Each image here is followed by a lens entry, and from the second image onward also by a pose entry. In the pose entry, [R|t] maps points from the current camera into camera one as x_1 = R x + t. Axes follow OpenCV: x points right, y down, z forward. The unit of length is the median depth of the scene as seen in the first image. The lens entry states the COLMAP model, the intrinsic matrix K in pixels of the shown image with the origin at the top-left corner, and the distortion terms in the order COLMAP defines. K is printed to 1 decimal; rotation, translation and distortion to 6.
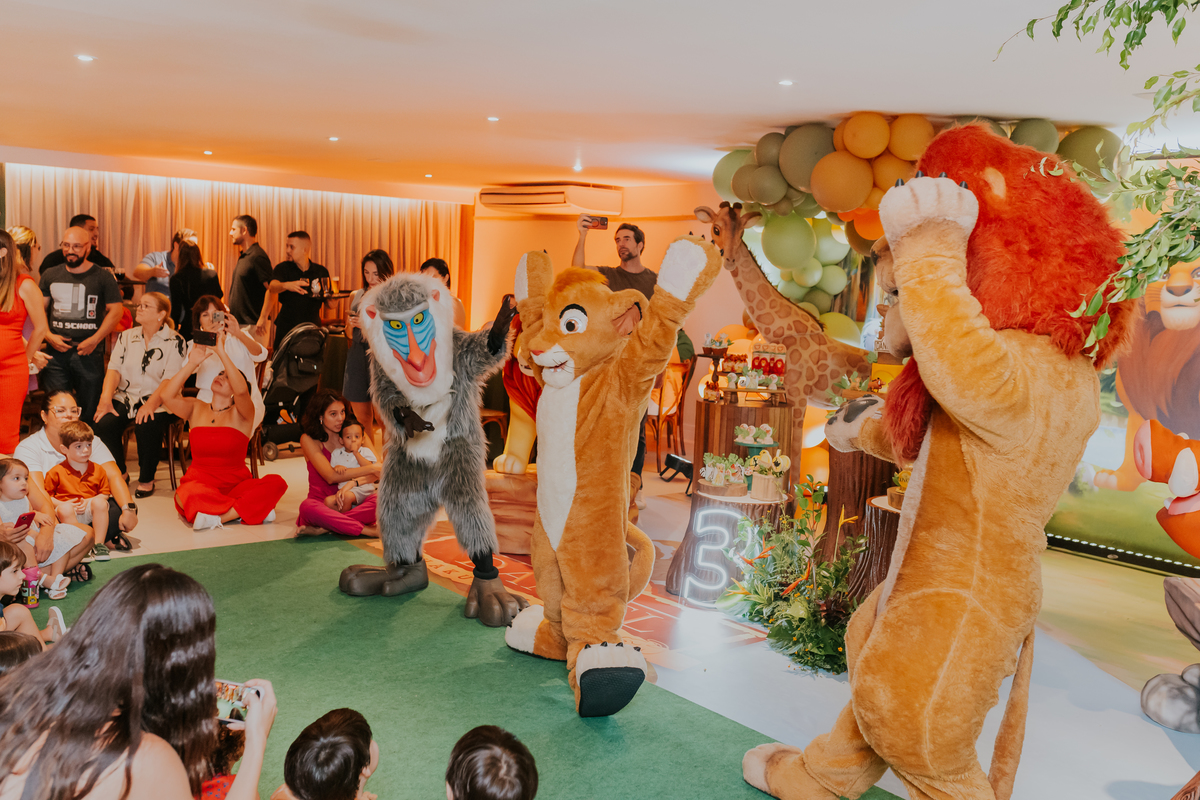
lens RADIAL K [[1167.3, 0, 602.0], [0, 1167.3, 378.9], [0, 0, 1]] dist [0.009258, -0.002730]
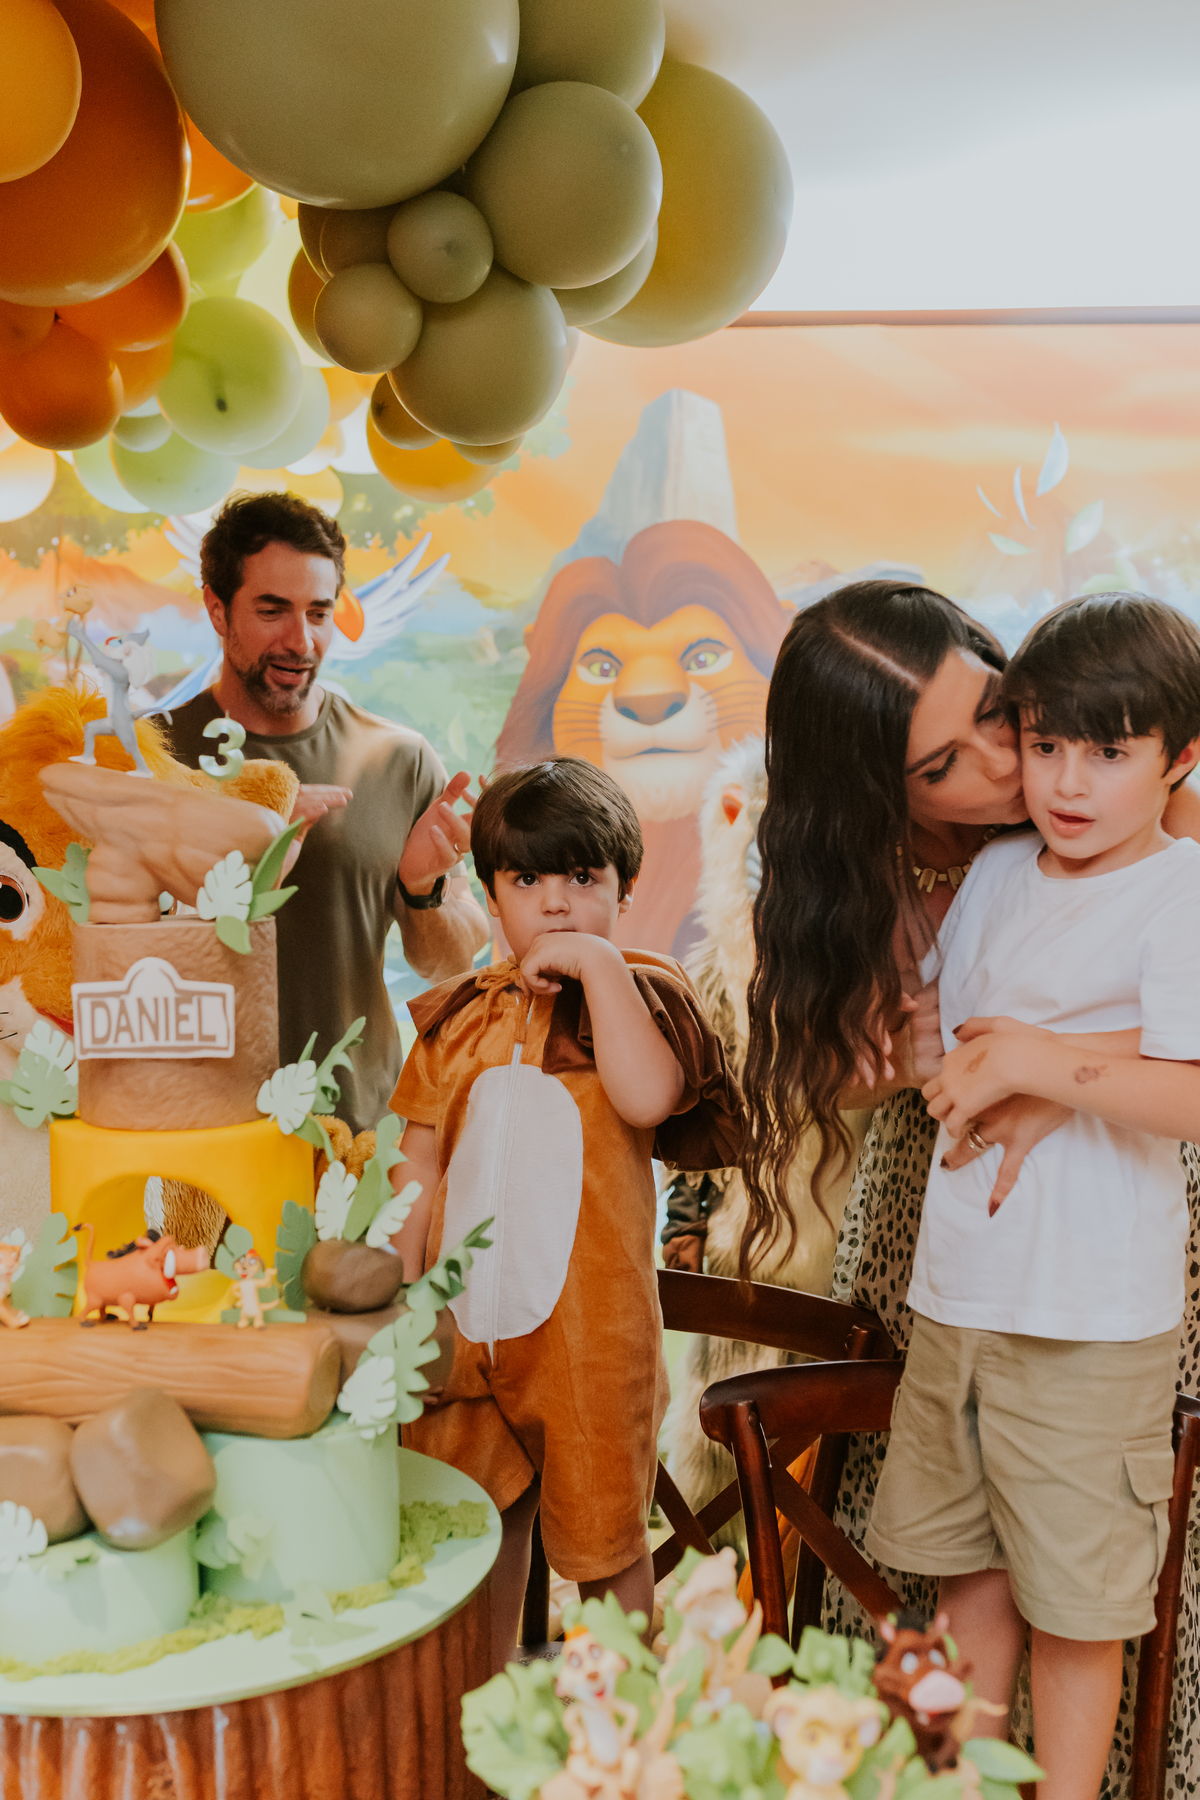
lens RADIAL K [[1777.5, 0, 574.1], [0, 1777.5, 900.3], [0, 0, 1]] dist [0.003851, 0.005598]
pose [[0.687607, -0.090829, 0.720380, 0.081399], [0.093553, 0.994958, 0.036152, -0.036640], [-0.720031, 0.042535, 0.692637, 0.600026]]
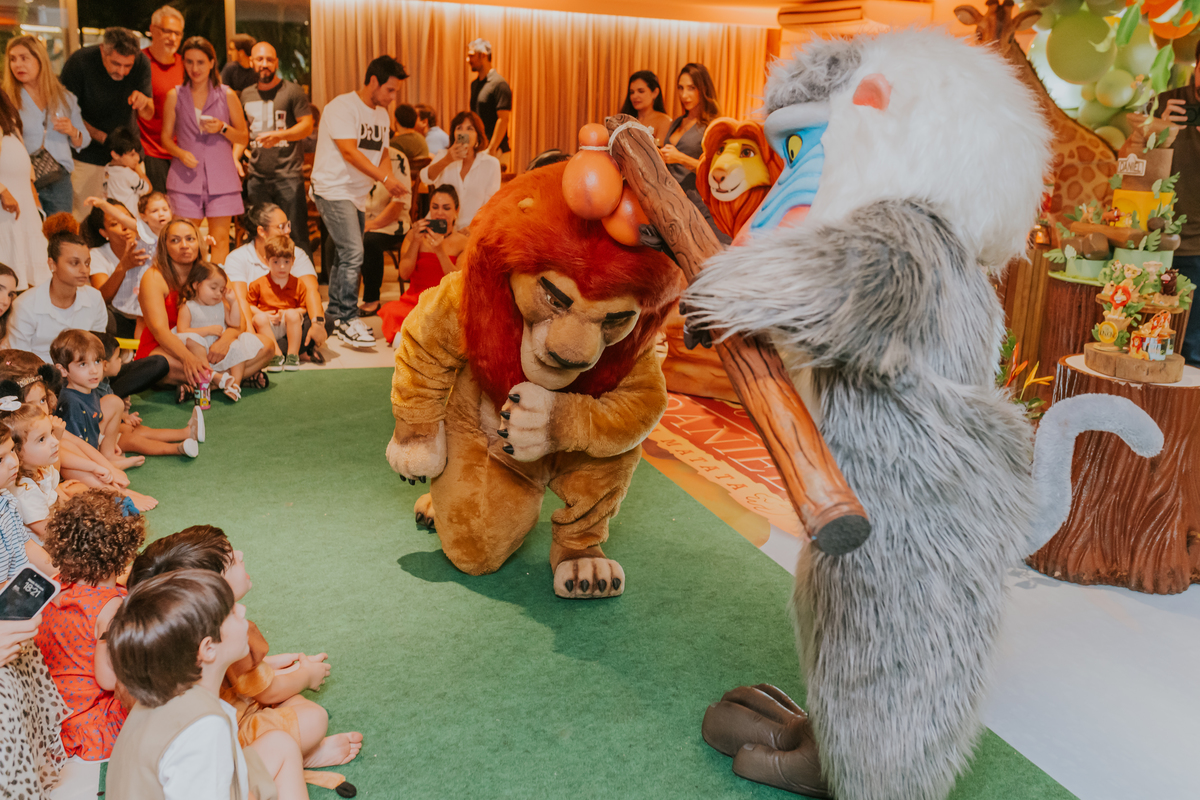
lens RADIAL K [[1158.6, 0, 600.0], [0, 1158.6, 400.0], [0, 0, 1]] dist [0.003911, 0.009912]
pose [[0.946347, 0.076145, -0.314052, 0.122614], [-0.029754, 0.988246, 0.149951, 0.015504], [0.321778, -0.132561, 0.937489, 0.100009]]
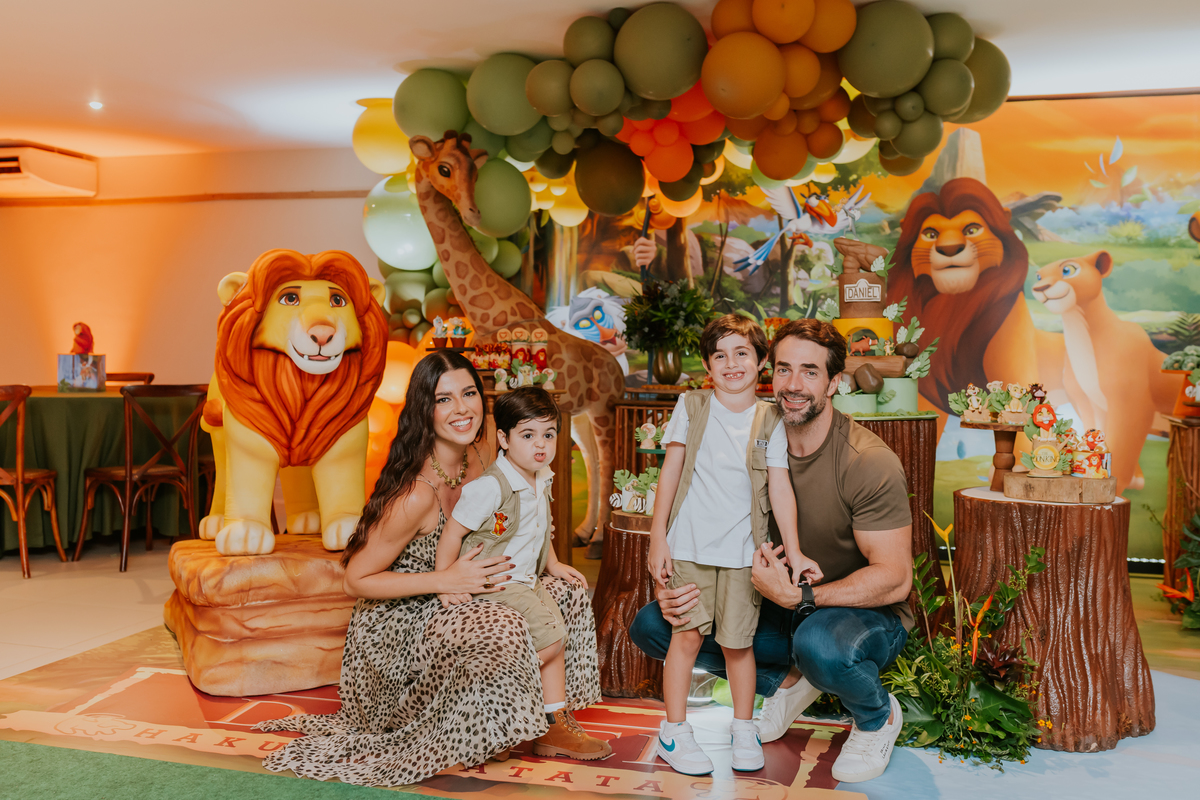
lens RADIAL K [[1186.0, 0, 597.2], [0, 1186.0, 392.2], [0, 0, 1]] dist [0.000493, 0.010788]
pose [[0.821003, -0.058678, 0.567900, -0.240205], [0.081069, 0.996607, -0.014227, 0.023109], [-0.565138, 0.057719, 0.822975, 0.373557]]
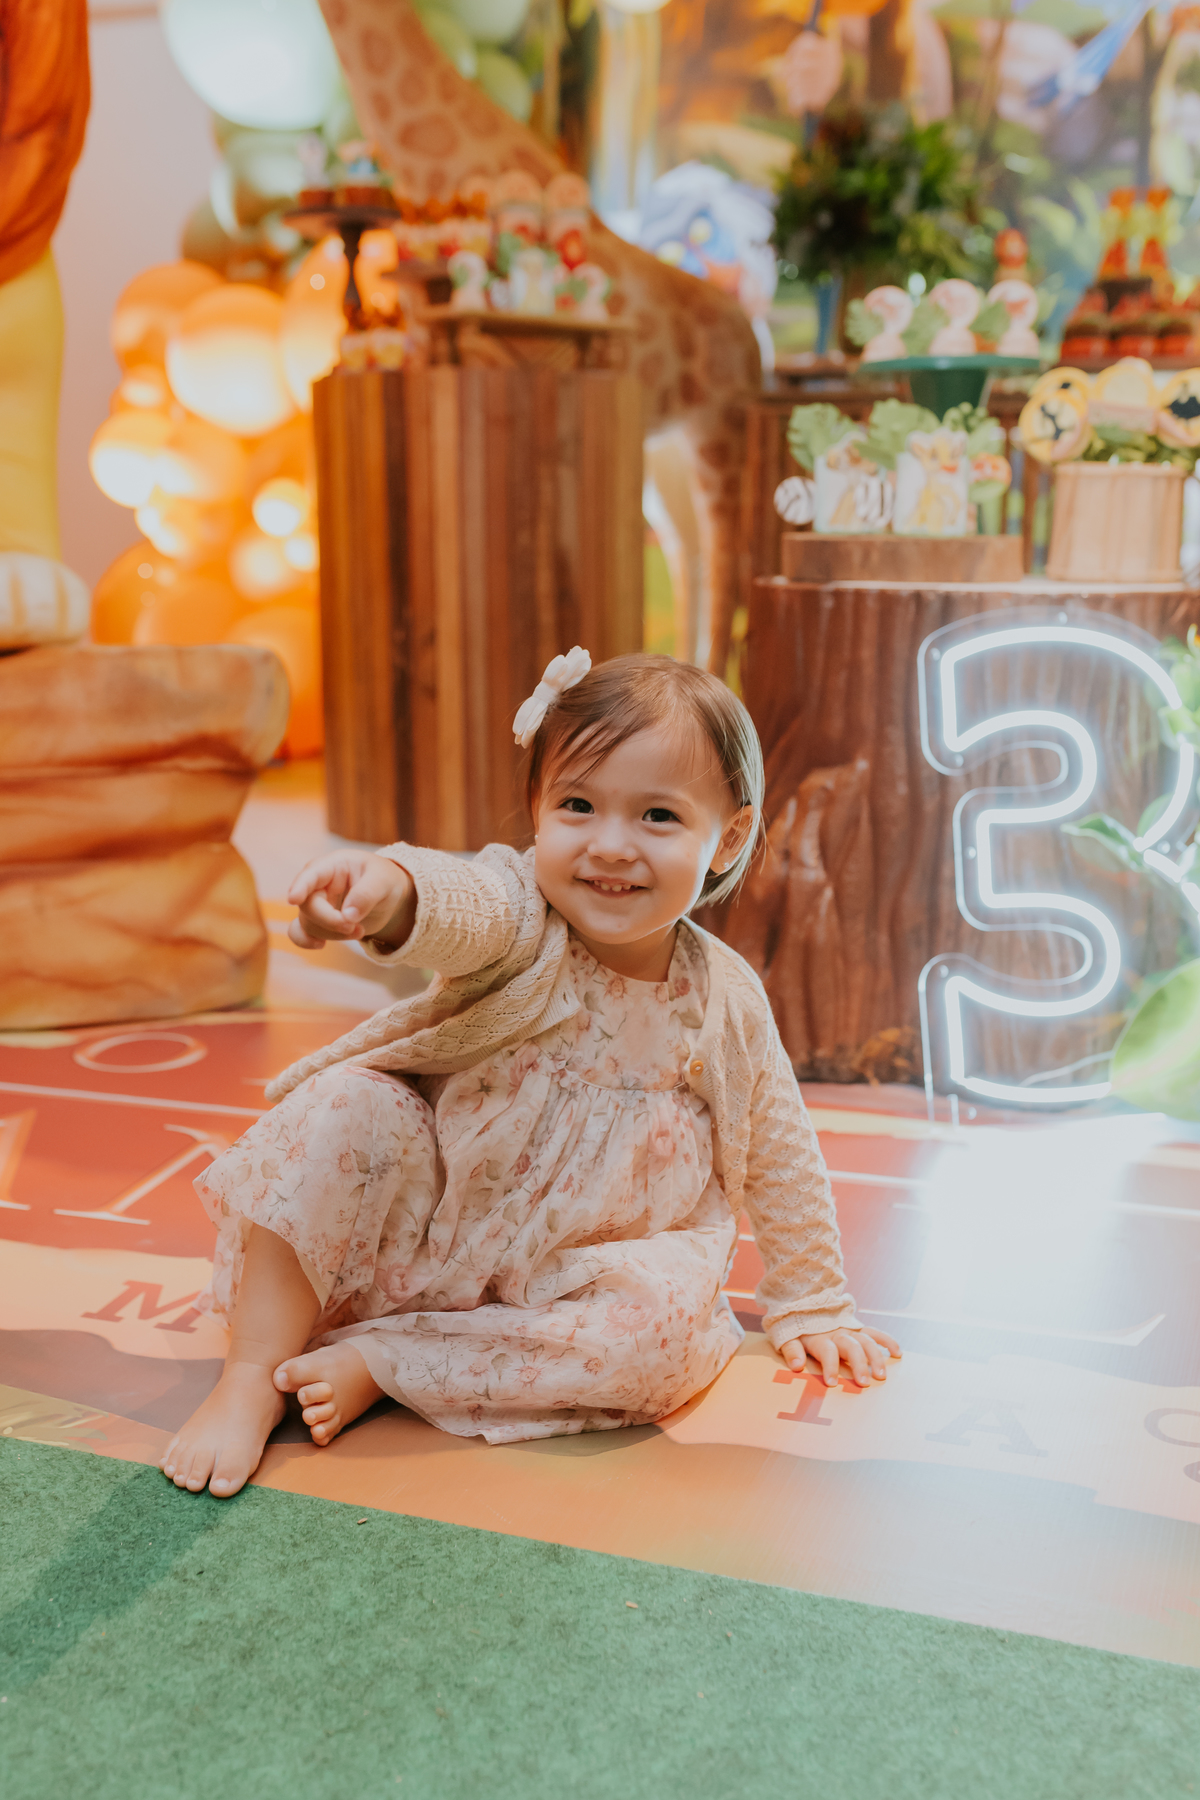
lens RADIAL K [[1861.7, 0, 591.0], [0, 1861.7, 900.5], [0, 0, 1]] dist [0.017042, 0.022114]
pose [[0.842787, -0.142625, 0.519007, -0.109148], [0.079360, 0.986642, 0.142263, 0.082311], [-0.532365, -0.078709, 0.842848, 0.591942]]
